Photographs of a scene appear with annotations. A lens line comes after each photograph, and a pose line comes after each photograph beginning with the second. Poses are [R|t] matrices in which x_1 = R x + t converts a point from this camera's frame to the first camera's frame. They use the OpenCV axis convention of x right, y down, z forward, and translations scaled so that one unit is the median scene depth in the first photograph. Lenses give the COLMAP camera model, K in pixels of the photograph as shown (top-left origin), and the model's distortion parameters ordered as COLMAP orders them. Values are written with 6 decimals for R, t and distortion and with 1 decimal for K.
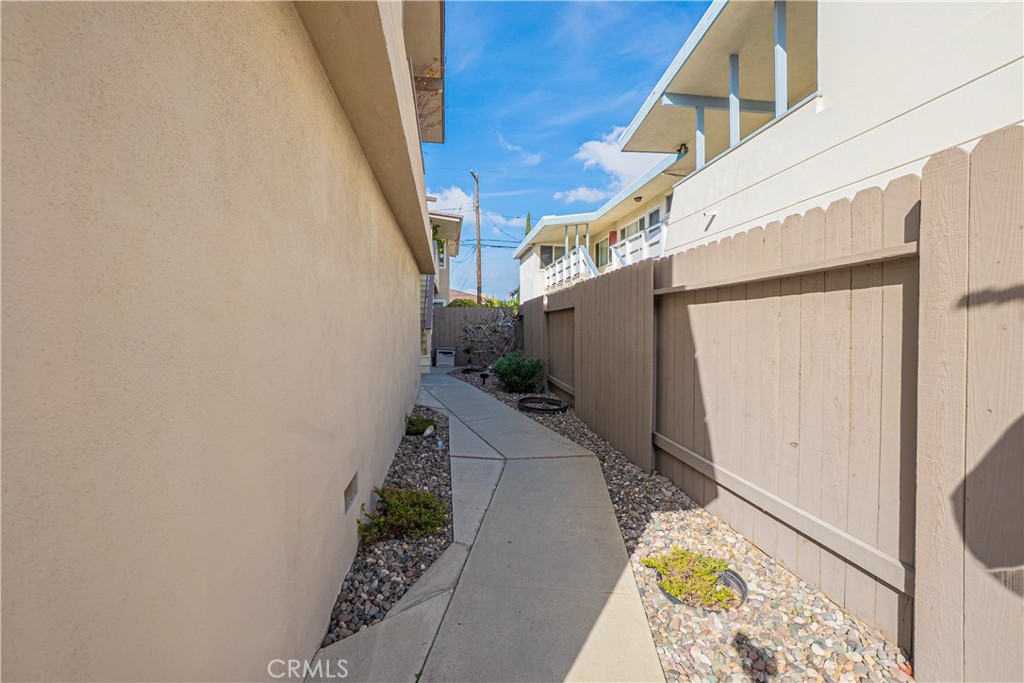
lens RADIAL K [[454.0, 0, 506.6], [0, 454.0, 331.4], [0, 0, 1]] dist [-0.021650, 0.000492]
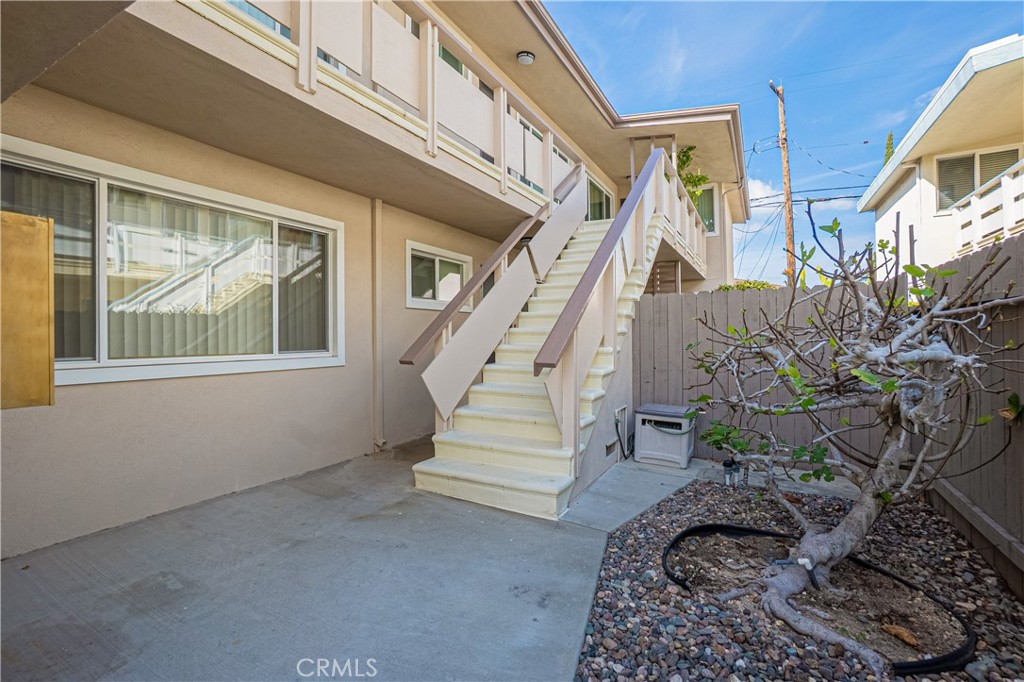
lens RADIAL K [[454.0, 0, 506.6], [0, 454.0, 330.9], [0, 0, 1]] dist [-0.021650, 0.000492]
pose [[0.805976, -0.011721, -0.591832, -0.013528], [0.005299, 0.999907, -0.012587, -0.012213], [0.591924, 0.007009, 0.805963, 0.379662]]
